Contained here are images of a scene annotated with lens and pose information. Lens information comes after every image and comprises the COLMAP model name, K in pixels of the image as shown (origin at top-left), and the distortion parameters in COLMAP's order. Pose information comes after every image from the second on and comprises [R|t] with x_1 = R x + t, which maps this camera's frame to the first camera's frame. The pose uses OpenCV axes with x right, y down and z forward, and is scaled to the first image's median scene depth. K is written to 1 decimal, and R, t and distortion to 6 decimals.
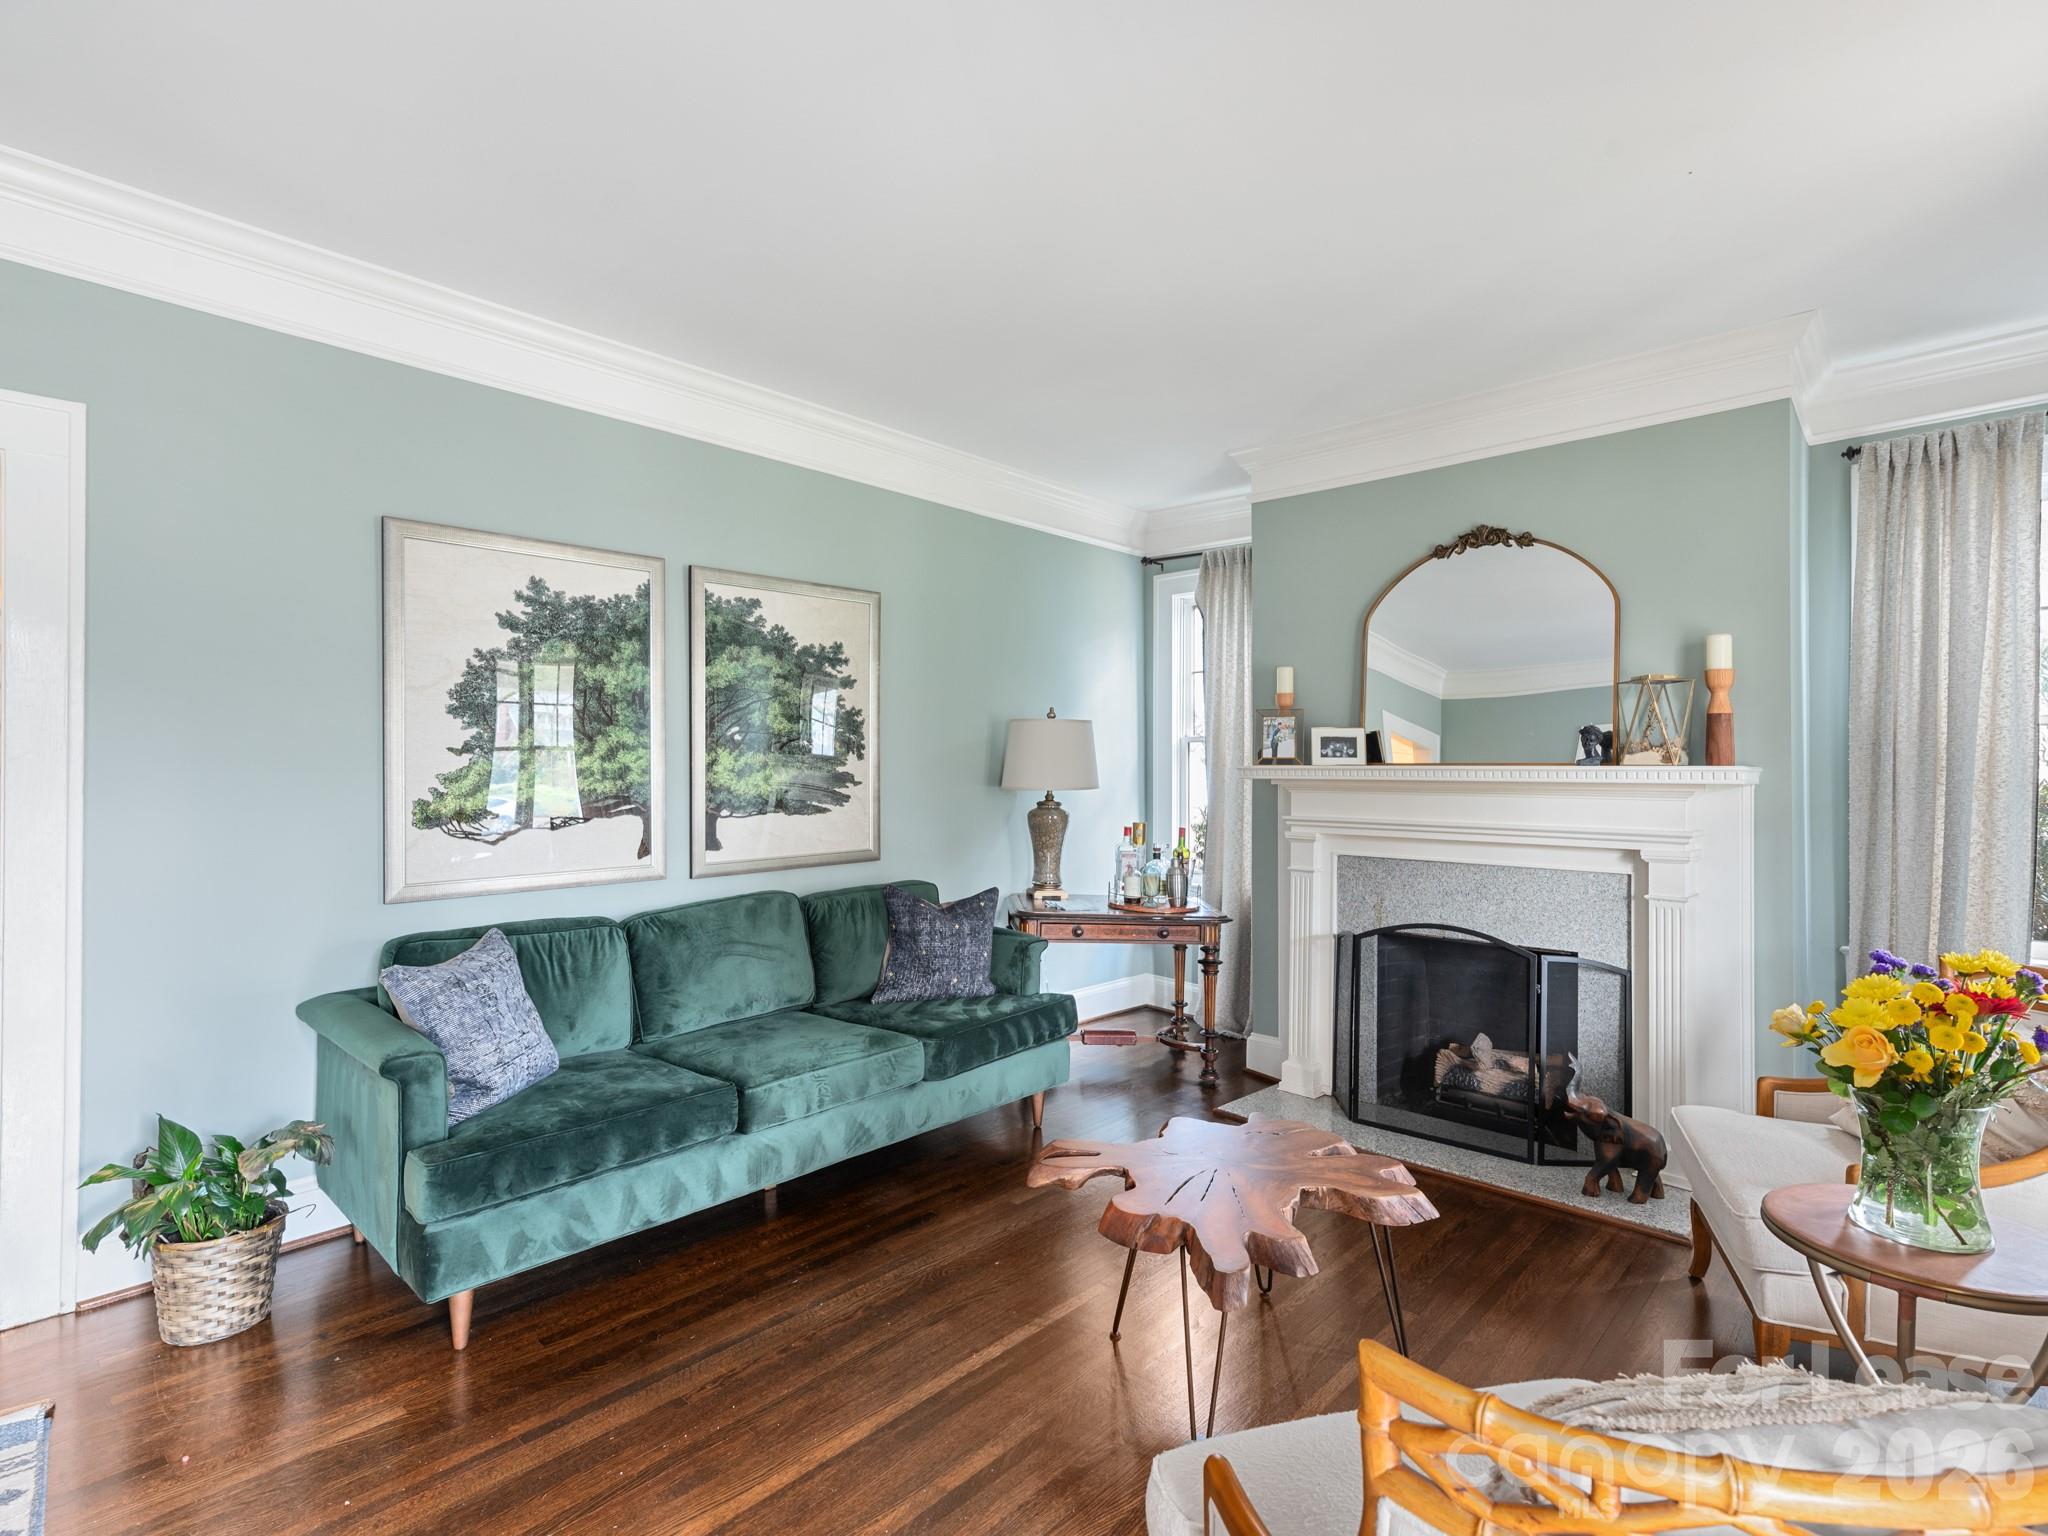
lens RADIAL K [[994.2, 0, 1033.6], [0, 994.2, 759.0], [0, 0, 1]] dist [0.000573, 0.000085]
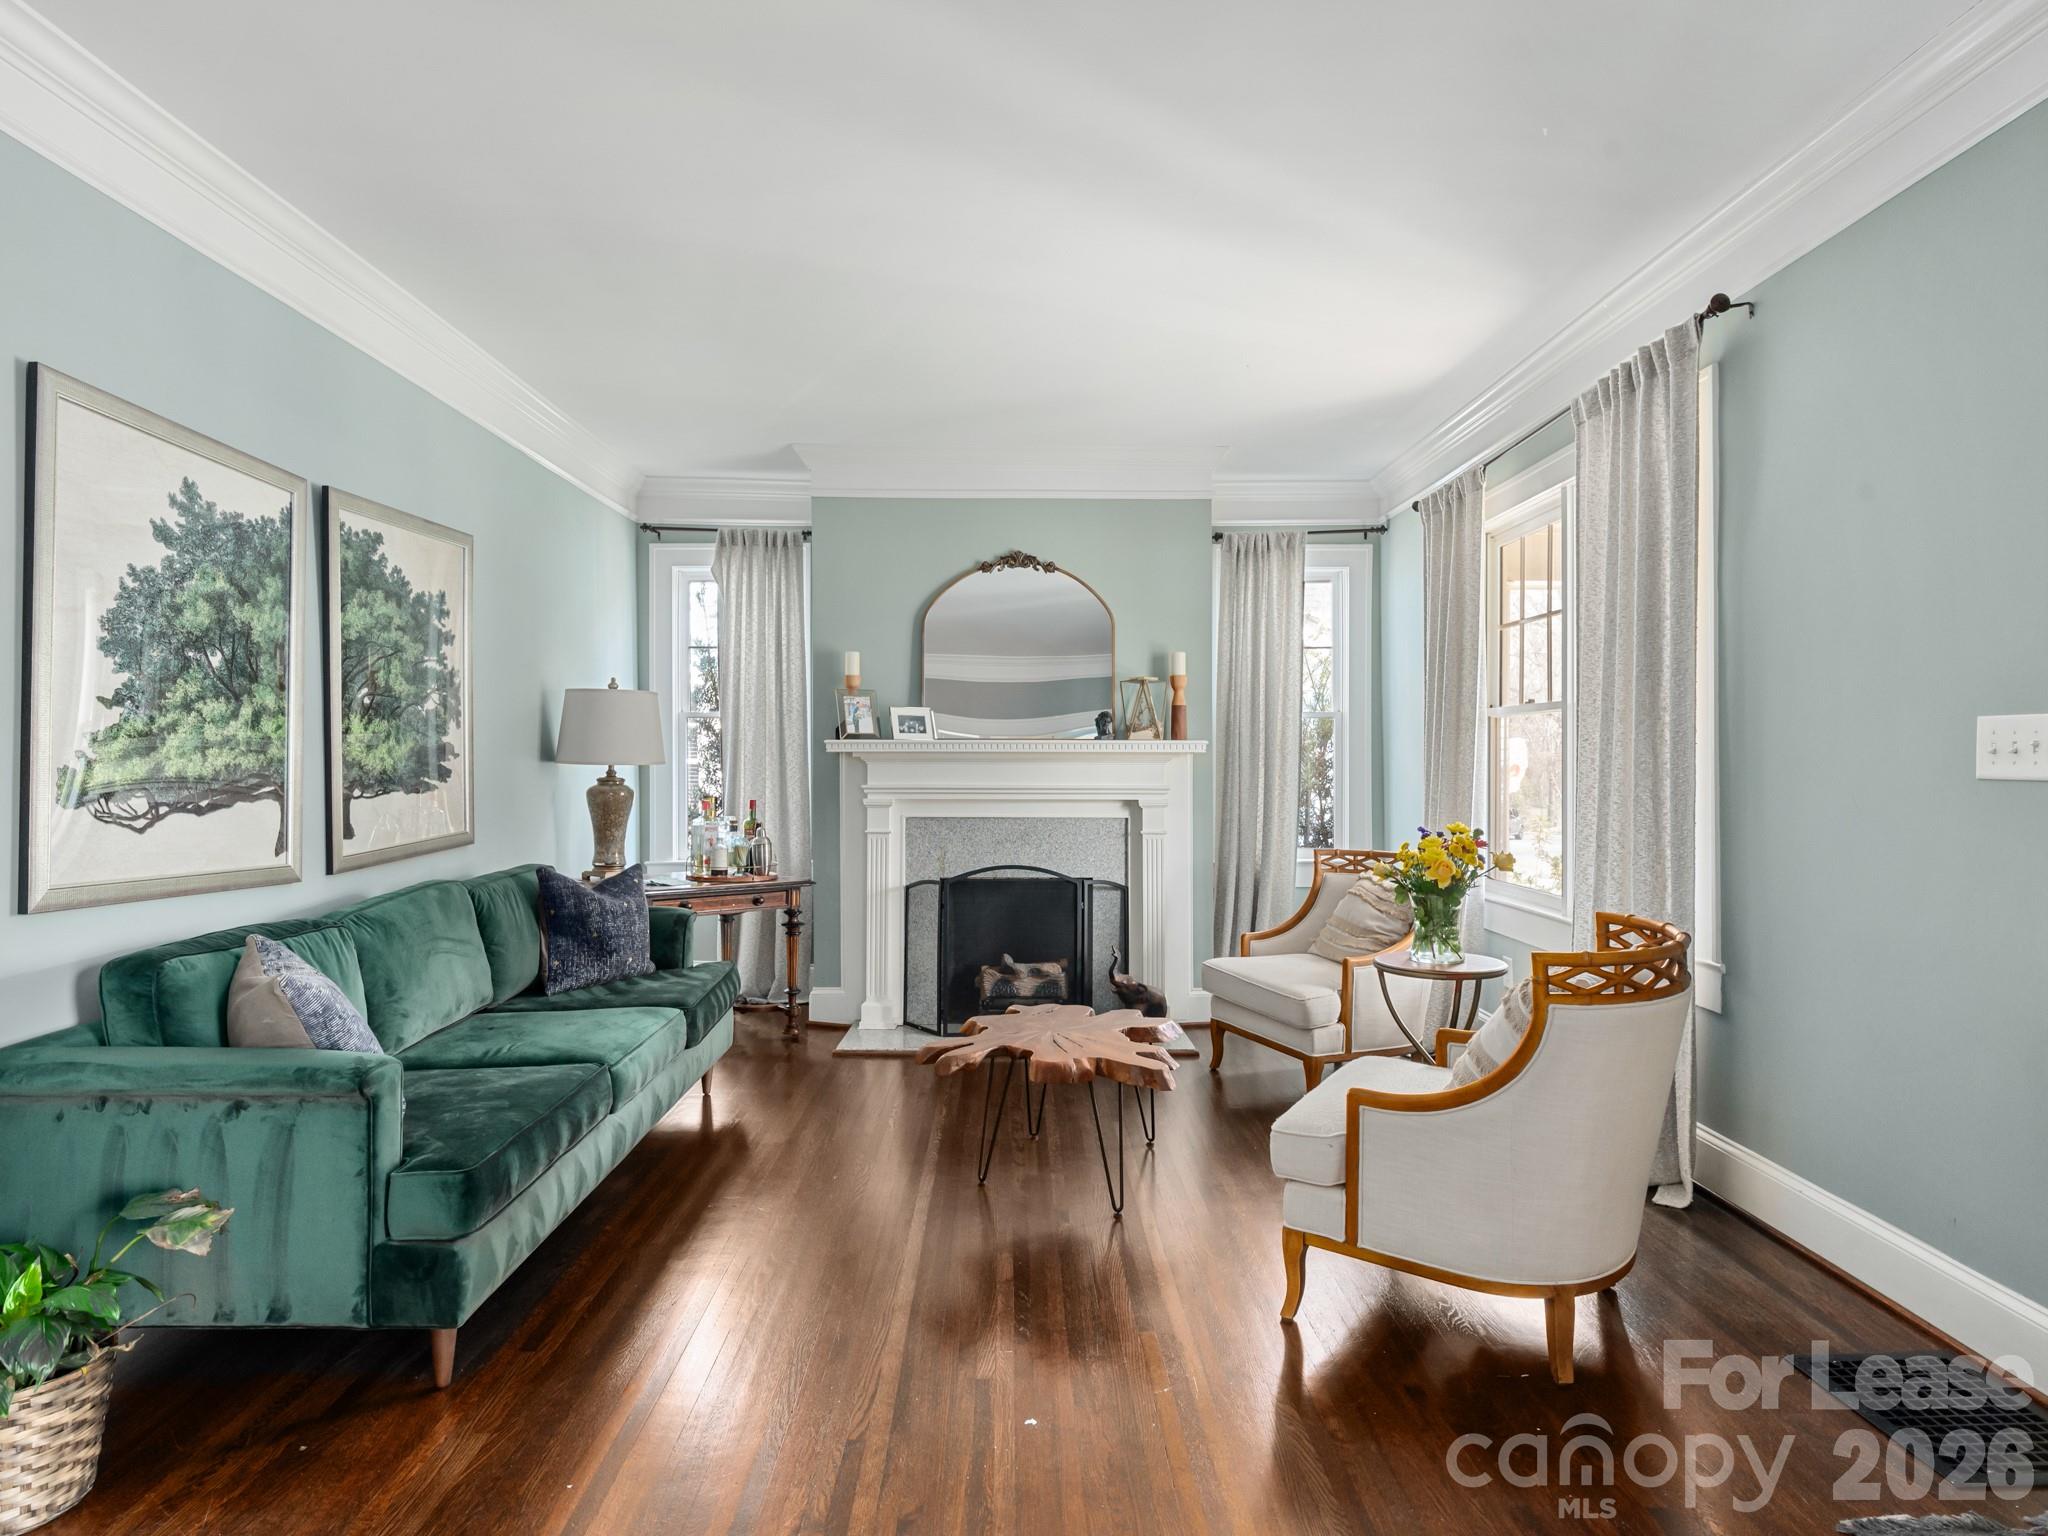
lens RADIAL K [[1093.2, 0, 1024.0], [0, 1093.2, 768.0], [0, 0, 1]] dist [-0.001857, 0.000406]
pose [[0.735623, -0.010816, 0.677304, -0.511939], [-0.004683, 0.999767, 0.021052, 0.012568], [-0.677375, -0.018658, 0.735402, -0.034704]]
